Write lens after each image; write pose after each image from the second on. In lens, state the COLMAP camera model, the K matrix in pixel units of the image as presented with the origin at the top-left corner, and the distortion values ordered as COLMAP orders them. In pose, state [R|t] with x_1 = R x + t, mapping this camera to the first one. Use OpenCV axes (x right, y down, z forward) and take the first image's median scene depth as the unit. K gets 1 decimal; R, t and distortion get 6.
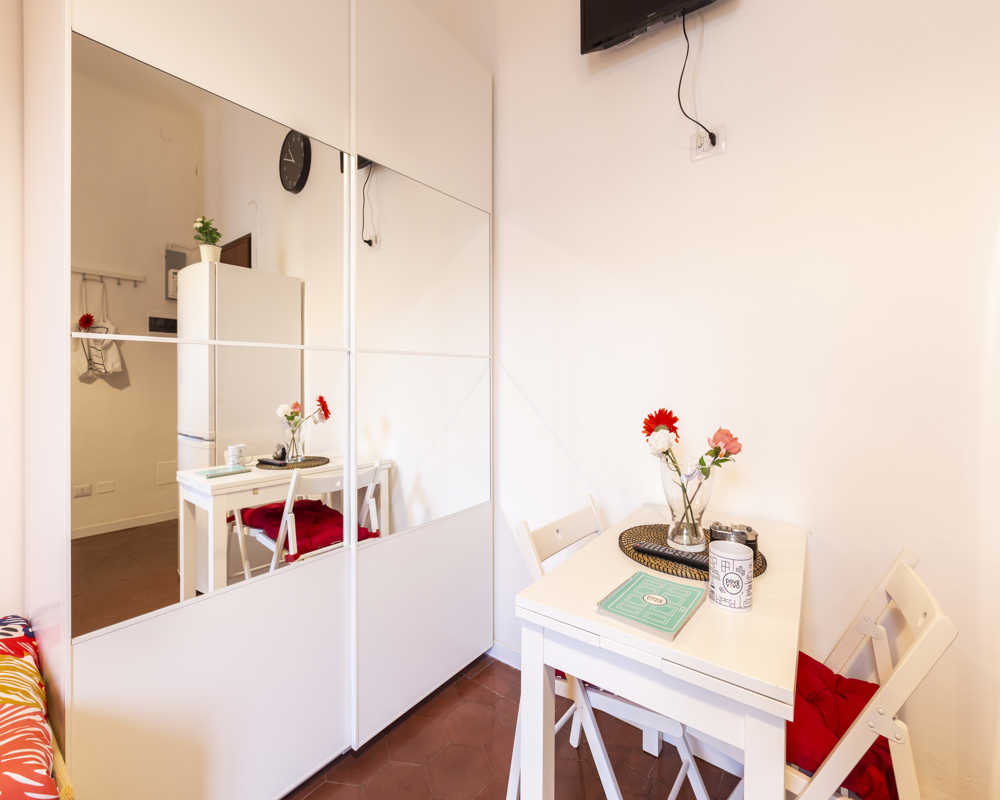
lens RADIAL K [[460.8, 0, 493.1], [0, 460.8, 370.8], [0, 0, 1]] dist [-0.000493, 0.000018]
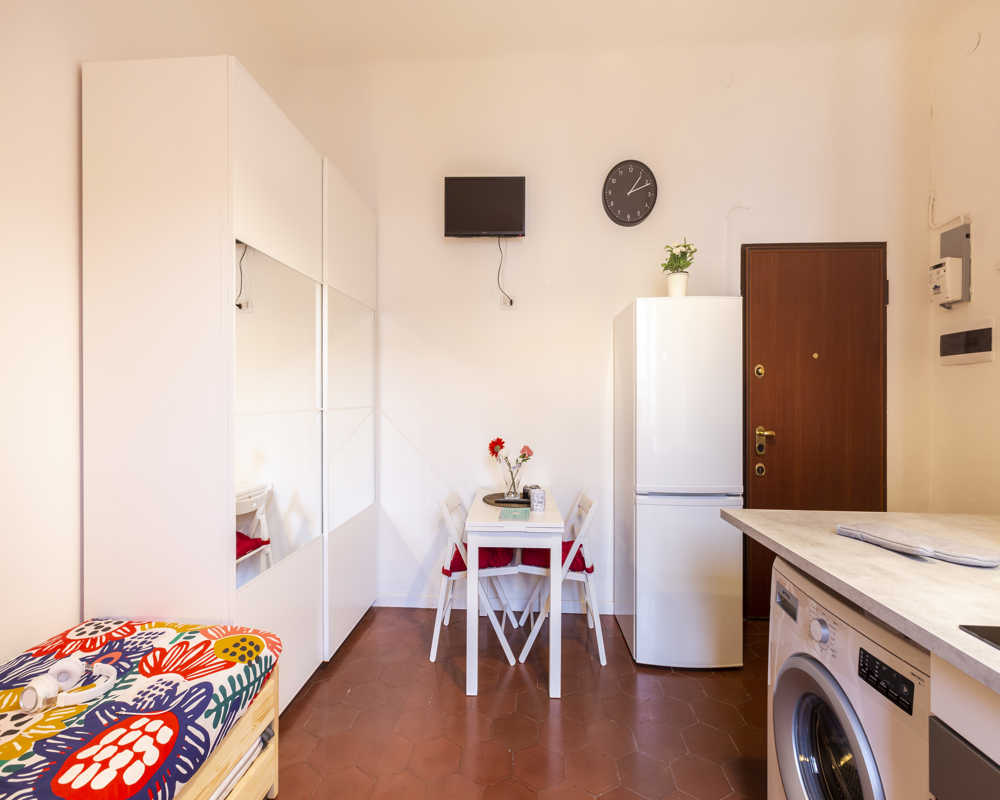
lens RADIAL K [[439.1, 0, 497.3], [0, 439.1, 398.7], [0, 0, 1]] dist [0.000495, -0.000217]
pose [[0.836433, -0.003707, 0.548057, -0.742408], [-0.002755, 0.999936, 0.010969, -0.120344], [-0.548062, -0.010685, 0.836369, -0.685396]]
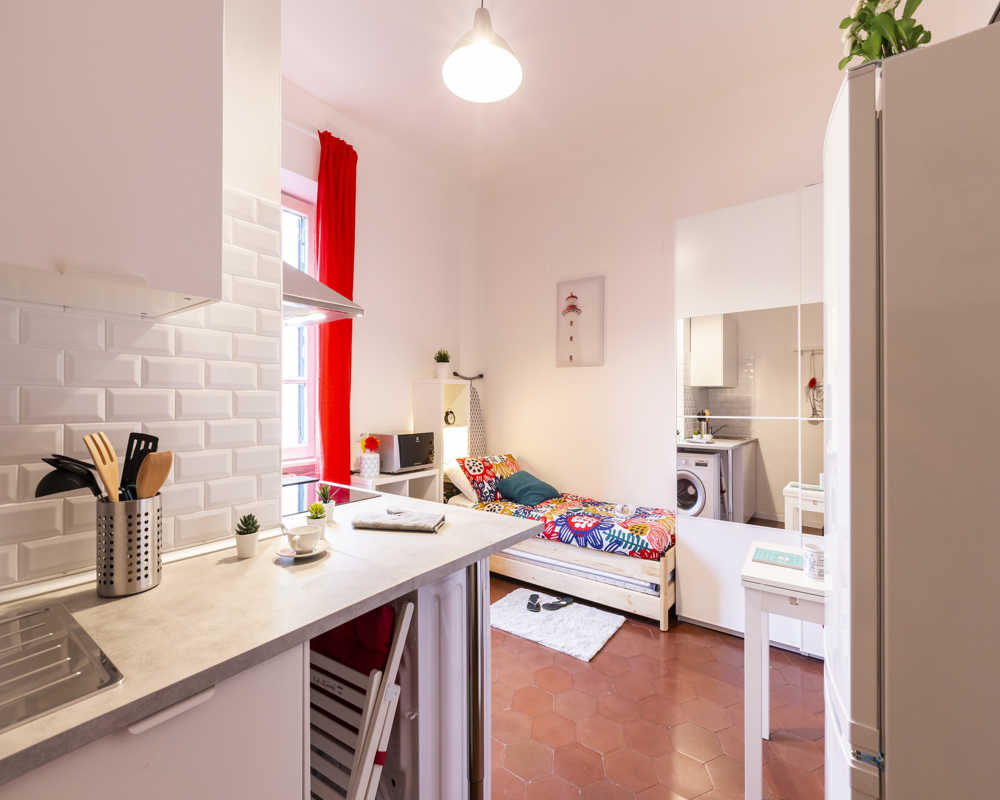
lens RADIAL K [[460.9, 0, 519.7], [0, 460.9, 398.4], [0, 0, 1]] dist [-0.000528, -0.000169]
pose [[0.066756, -0.007979, -0.997737, 1.584138], [0.005060, 0.999958, -0.007658, -0.141892], [0.997756, -0.004537, 0.066794, -0.212921]]
